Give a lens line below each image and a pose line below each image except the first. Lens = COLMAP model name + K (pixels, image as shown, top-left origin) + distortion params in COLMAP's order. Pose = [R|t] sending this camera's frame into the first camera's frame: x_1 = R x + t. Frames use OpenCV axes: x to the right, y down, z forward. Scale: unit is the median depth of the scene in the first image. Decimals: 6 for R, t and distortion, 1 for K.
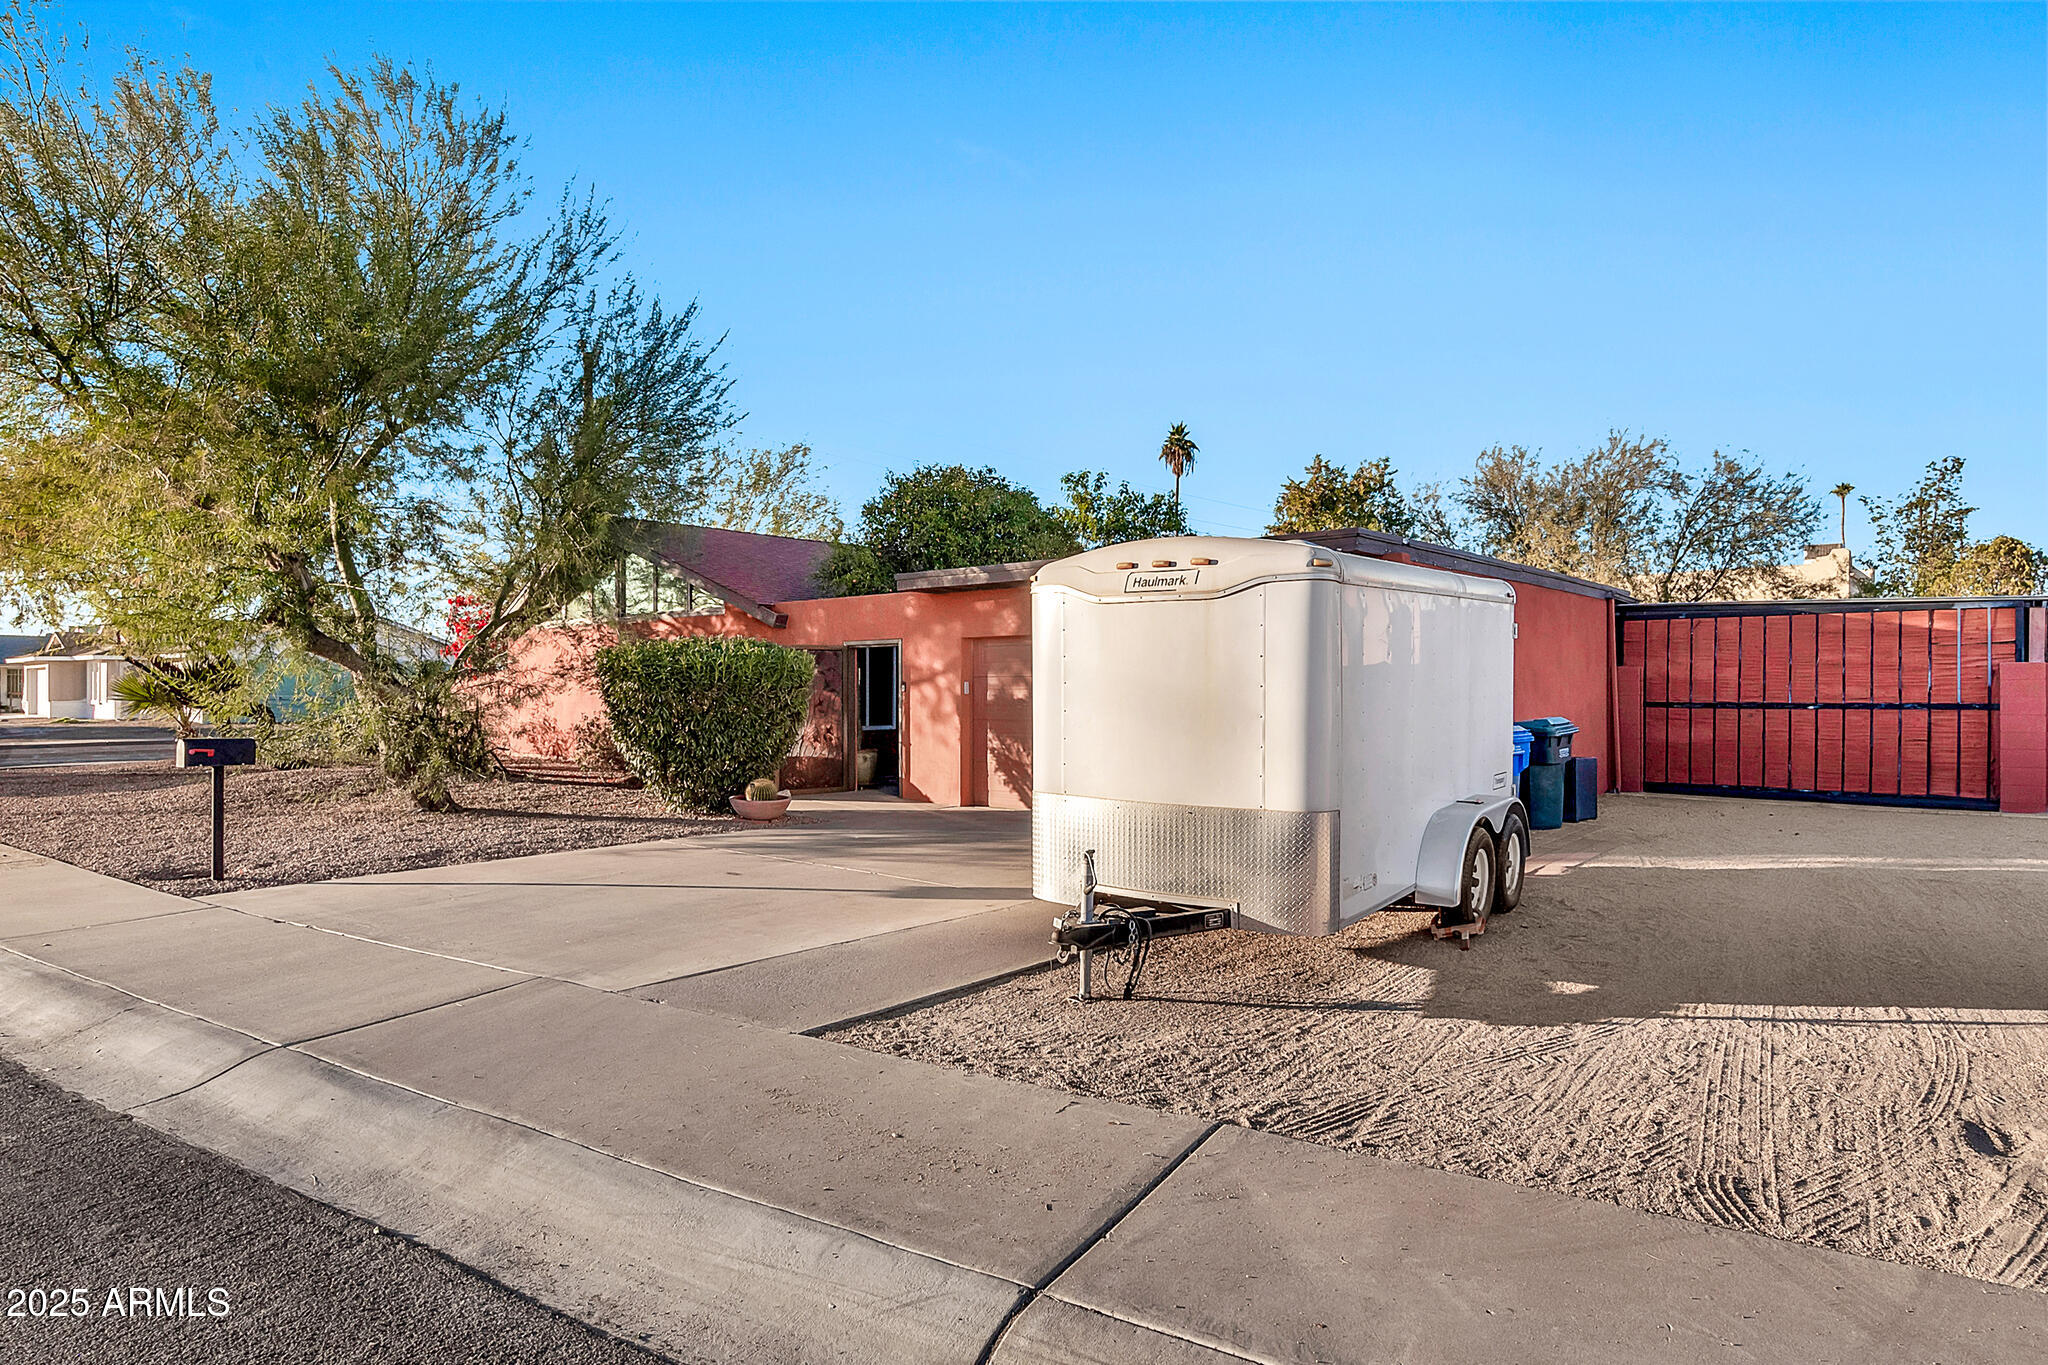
lens RADIAL K [[1174.9, 0, 1023.4], [0, 1174.9, 693.3], [0, 0, 1]] dist [0.003165, 0.000025]
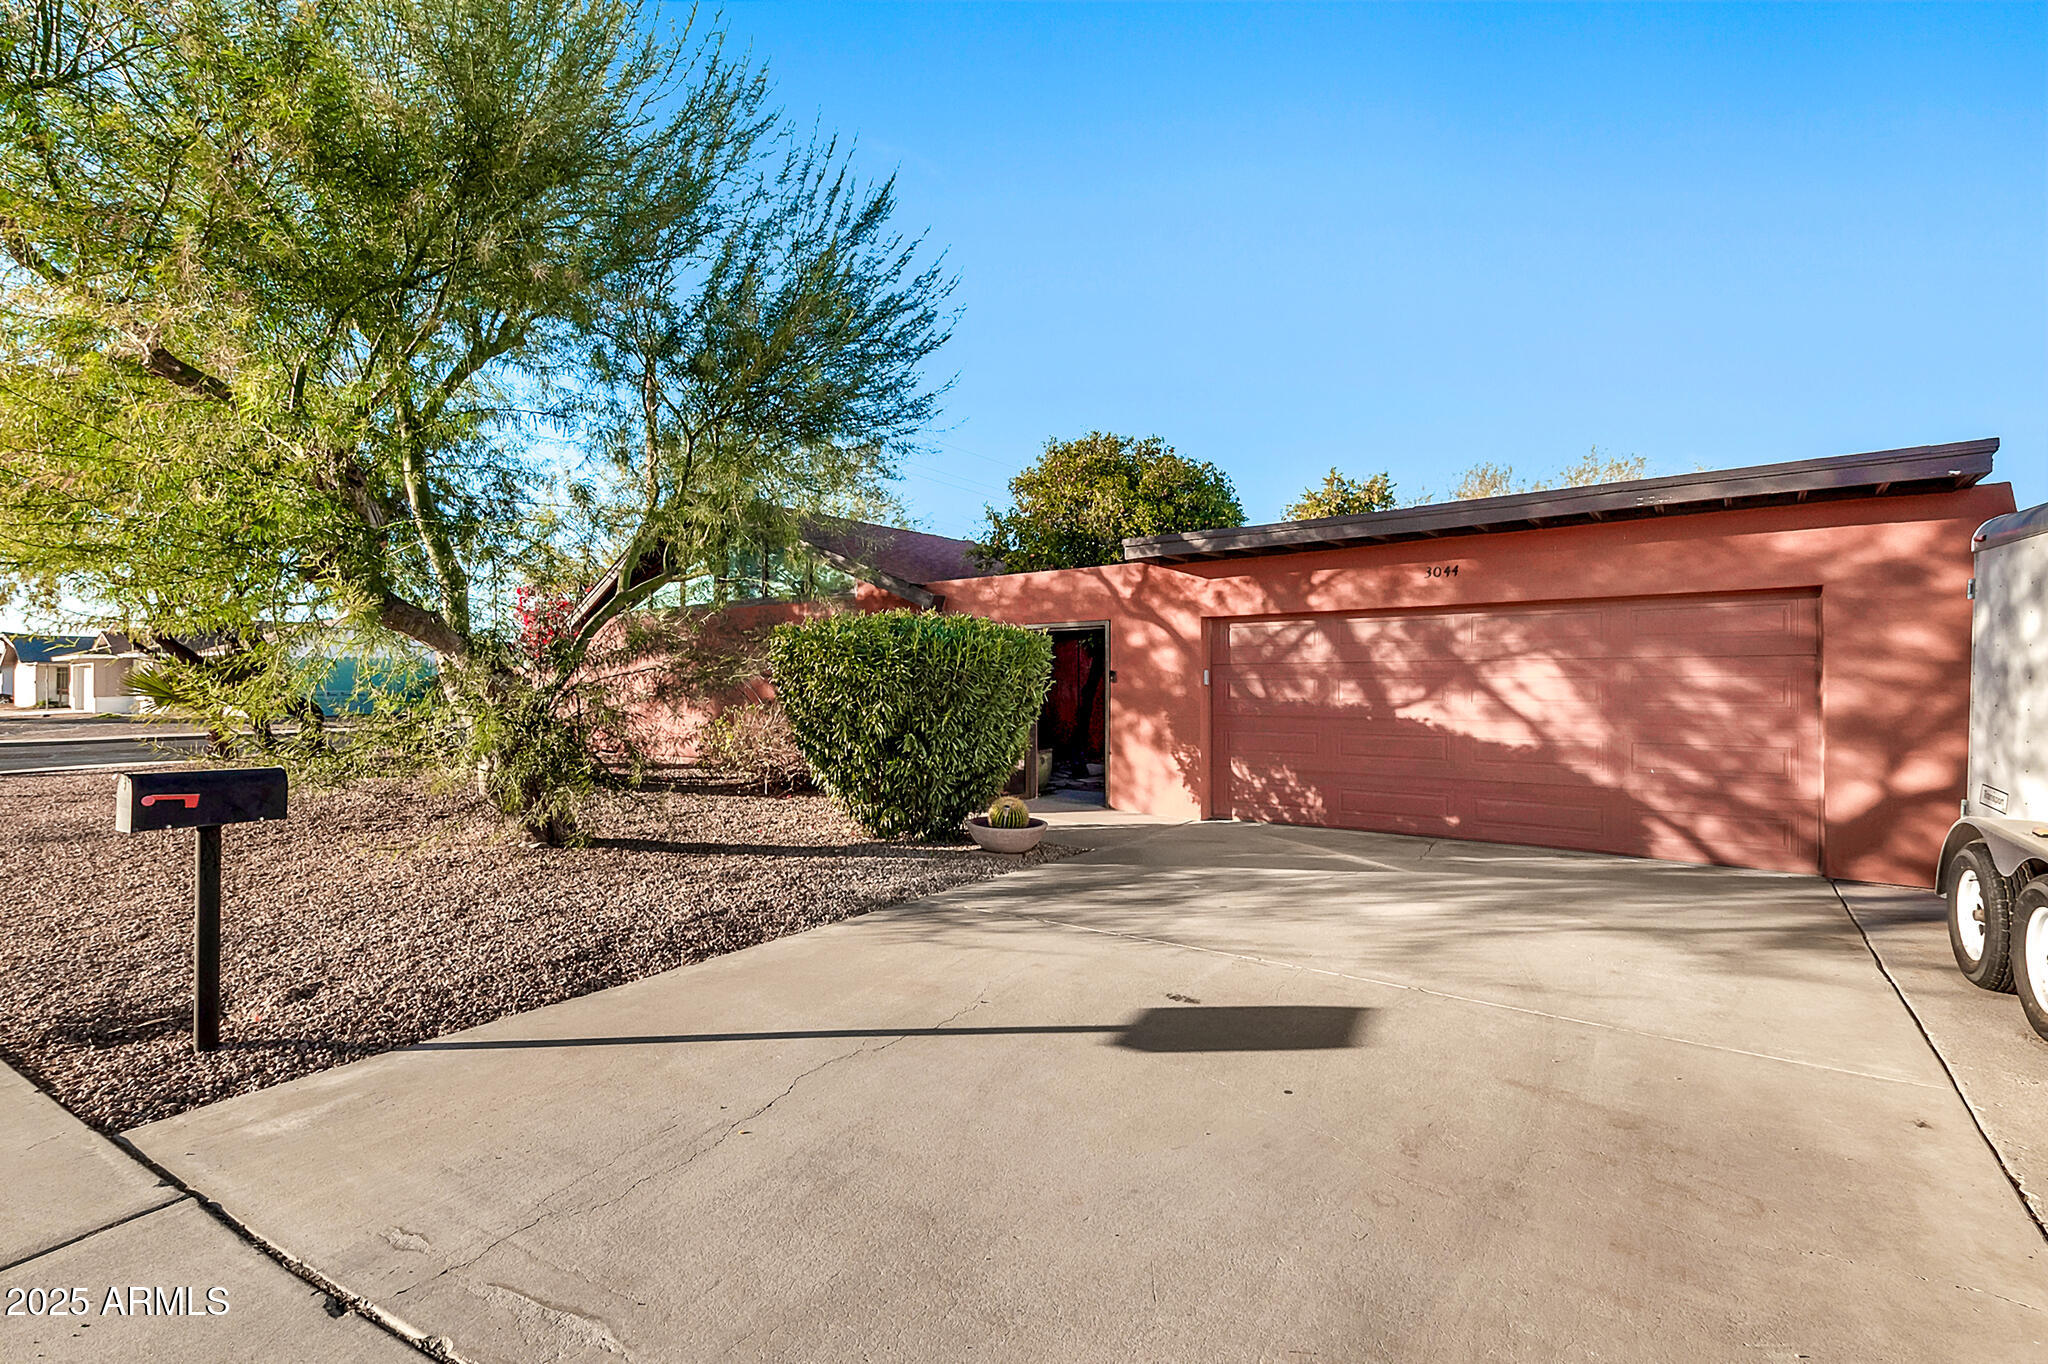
lens RADIAL K [[906.8, 0, 1025.8], [0, 906.8, 685.5], [0, 0, 1]] dist [0.004634, -0.000276]
pose [[0.995812, -0.004317, 0.091324, -0.269299], [0.004400, 0.999990, -0.000700, 0.001824], [-0.091320, 0.001099, 0.995821, 0.422554]]
